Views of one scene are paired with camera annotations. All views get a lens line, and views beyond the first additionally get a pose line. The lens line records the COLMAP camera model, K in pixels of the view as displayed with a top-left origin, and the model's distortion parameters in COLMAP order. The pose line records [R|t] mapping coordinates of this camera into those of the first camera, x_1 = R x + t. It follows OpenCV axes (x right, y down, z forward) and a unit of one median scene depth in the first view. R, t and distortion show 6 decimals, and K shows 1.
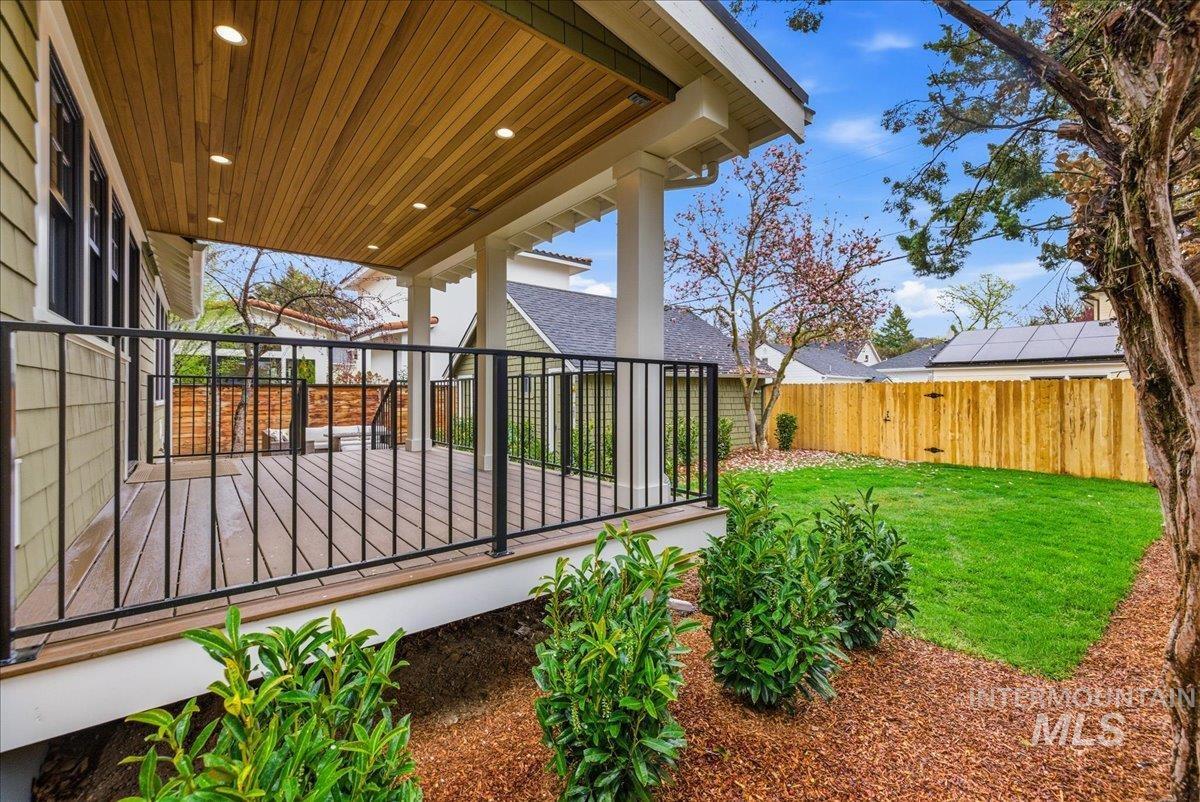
lens RADIAL K [[504.7, 0, 602.8], [0, 504.7, 394.1], [0, 0, 1]] dist [0.000812, -0.000075]
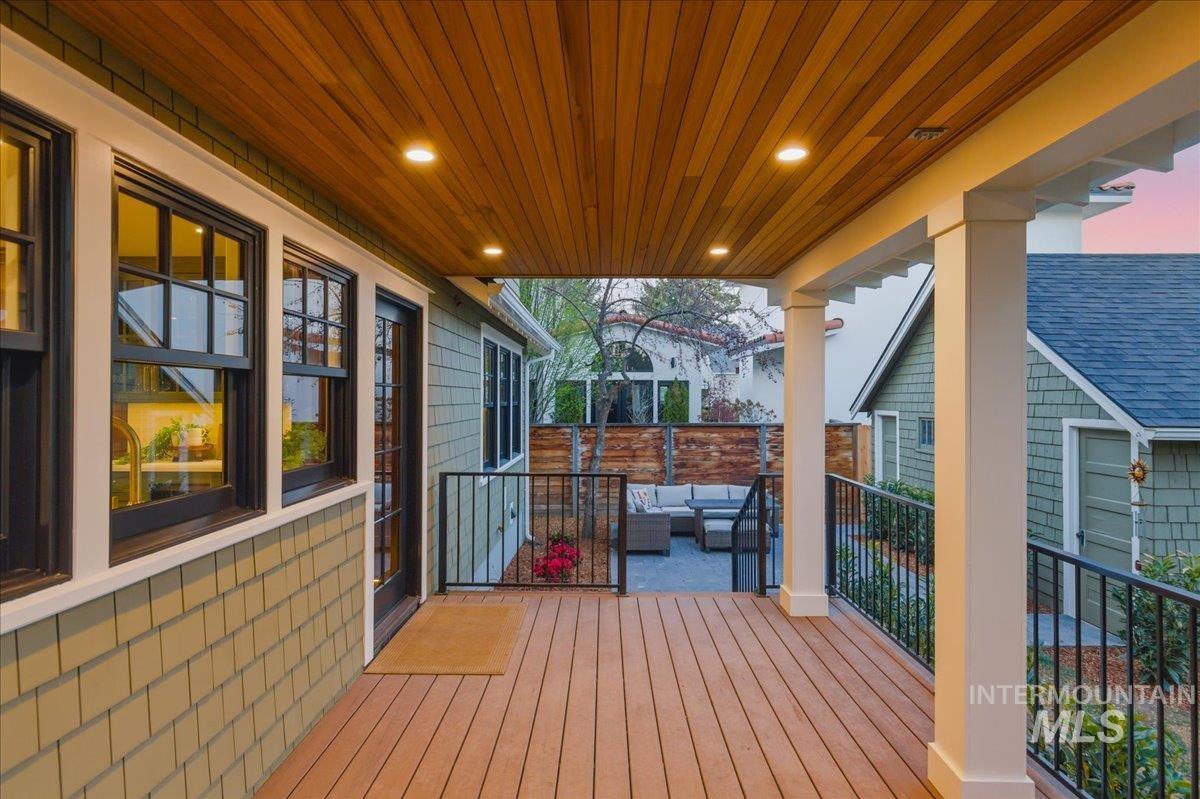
lens RADIAL K [[641.5, 0, 598.1], [0, 641.5, 396.2], [0, 0, 1]] dist [0.001761, 0.000256]
pose [[0.776702, -0.002759, -0.629862, -0.064883], [0.000998, 0.999995, -0.003150, -0.071968], [0.629867, 0.001818, 0.776701, 0.206071]]
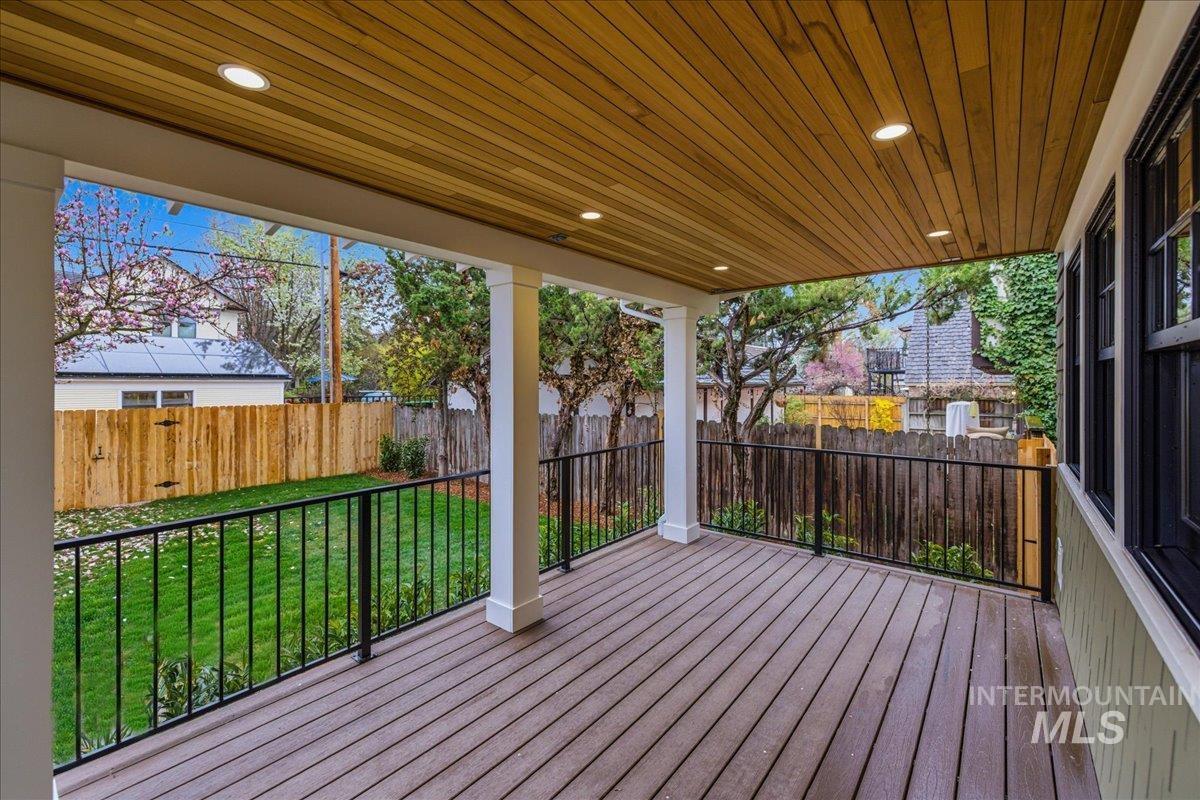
lens RADIAL K [[504.7, 0, 598.8], [0, 504.7, 387.8], [0, 0, 1]] dist [0.000812, -0.000075]
pose [[-0.216276, -0.009296, 0.976288, -0.411896], [-0.000210, 0.999955, 0.009474, -0.074039], [-0.976332, 0.001844, -0.216268, 0.483645]]
